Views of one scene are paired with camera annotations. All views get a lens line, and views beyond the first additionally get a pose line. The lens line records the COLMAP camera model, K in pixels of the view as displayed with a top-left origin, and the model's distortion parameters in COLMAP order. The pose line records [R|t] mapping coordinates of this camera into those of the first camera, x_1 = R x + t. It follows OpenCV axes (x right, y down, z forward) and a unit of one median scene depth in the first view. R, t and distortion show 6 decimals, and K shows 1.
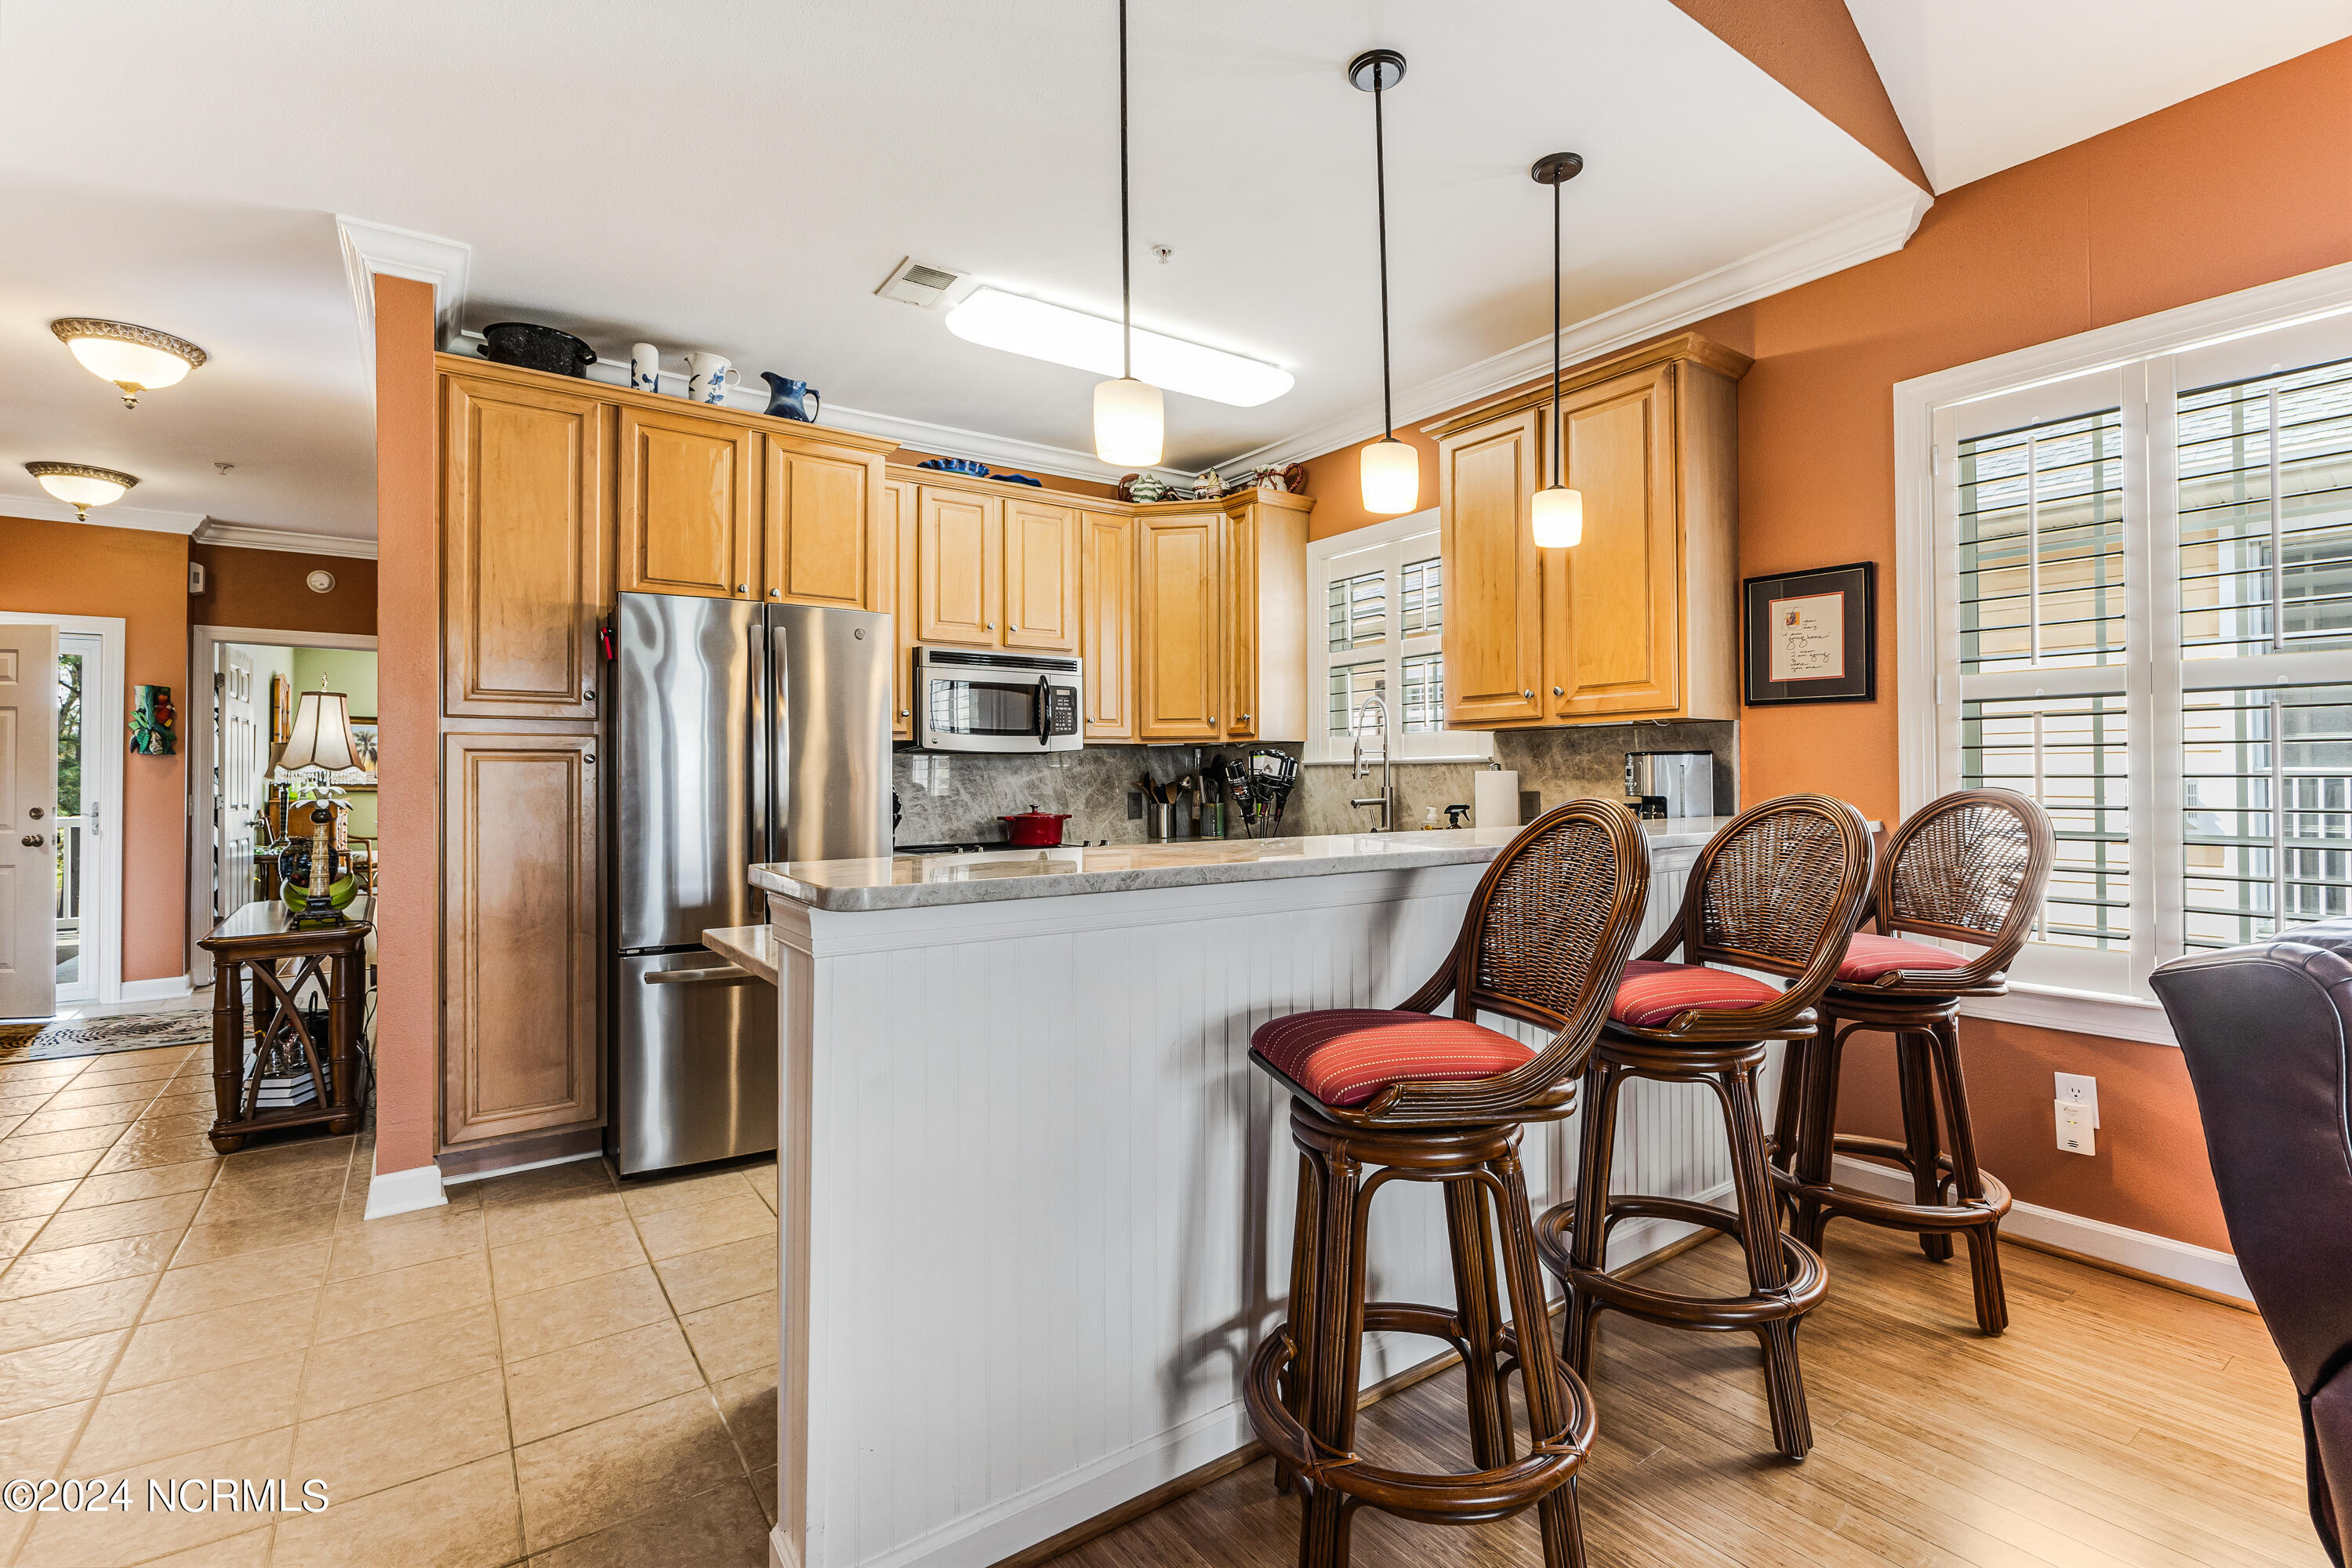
lens RADIAL K [[1073.1, 0, 1176.0], [0, 1073.1, 784.0], [0, 0, 1]] dist [0.001509, 0.000296]
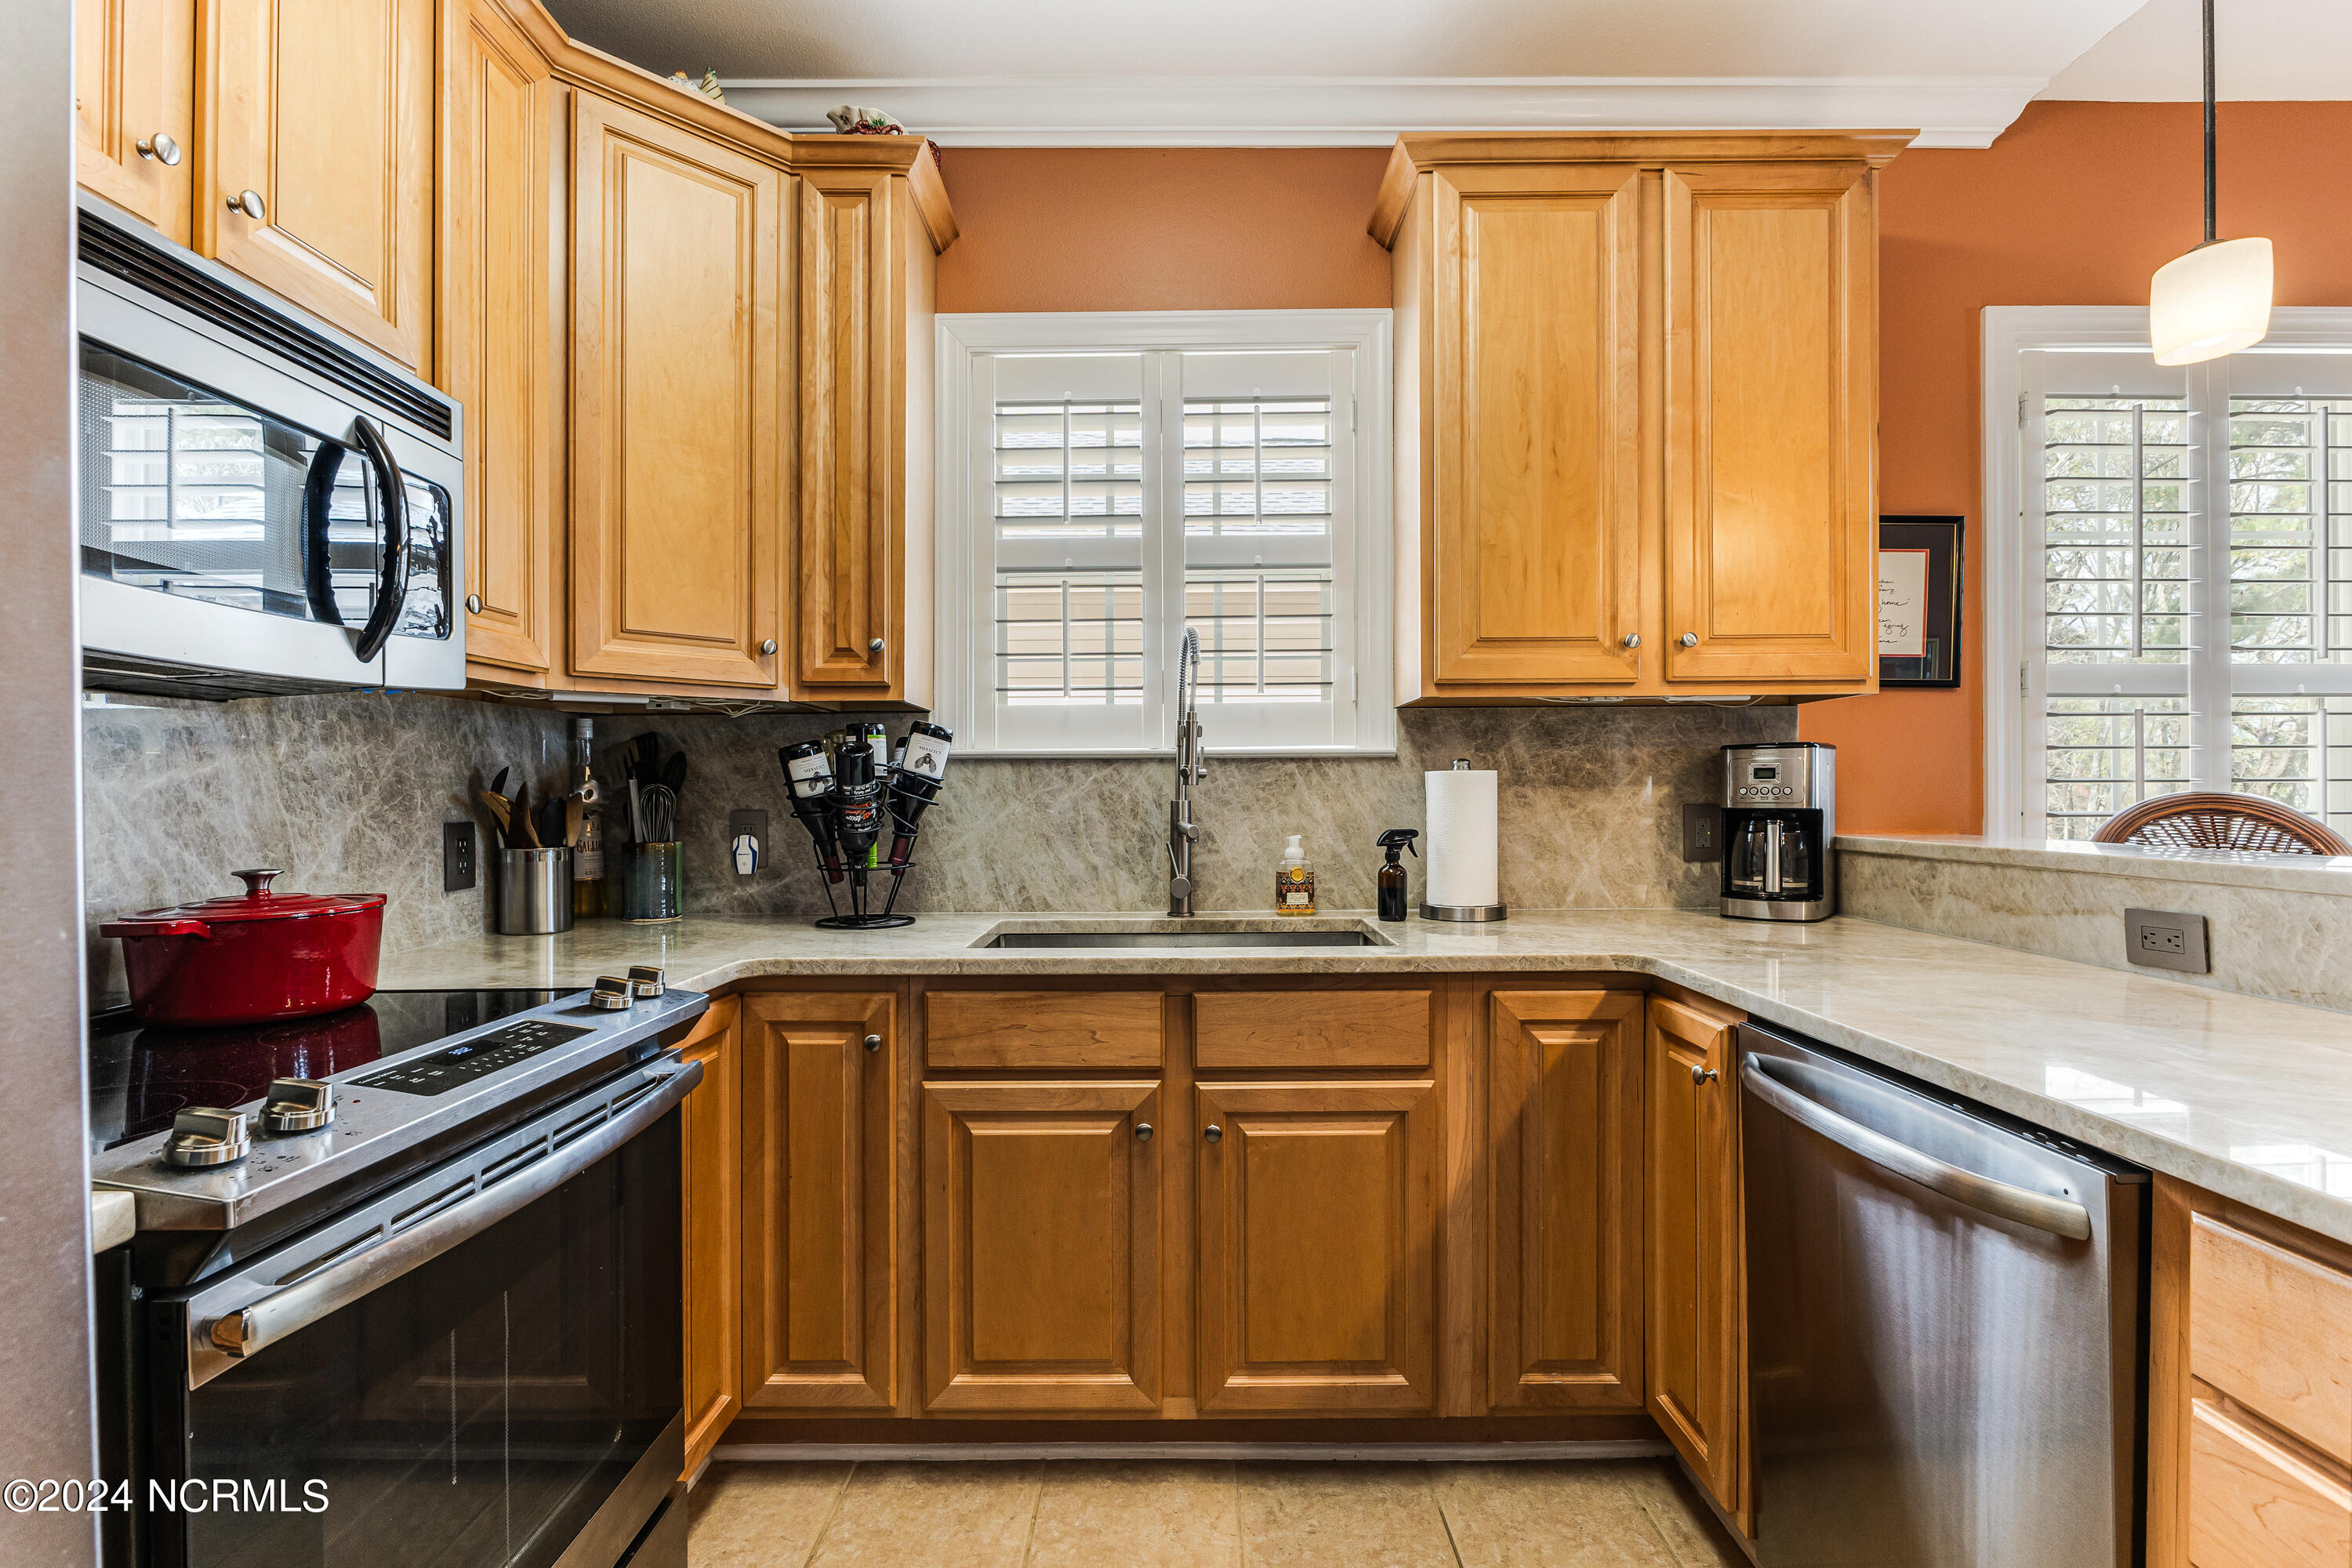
lens RADIAL K [[1073.1, 0, 1176.0], [0, 1073.1, 784.0], [0, 0, 1]] dist [0.001509, 0.000296]
pose [[0.580241, 0.004543, 0.814432, -0.229679], [0.005369, 0.999941, -0.009403, -0.000234], [-0.814427, 0.009829, 0.580183, 0.649730]]
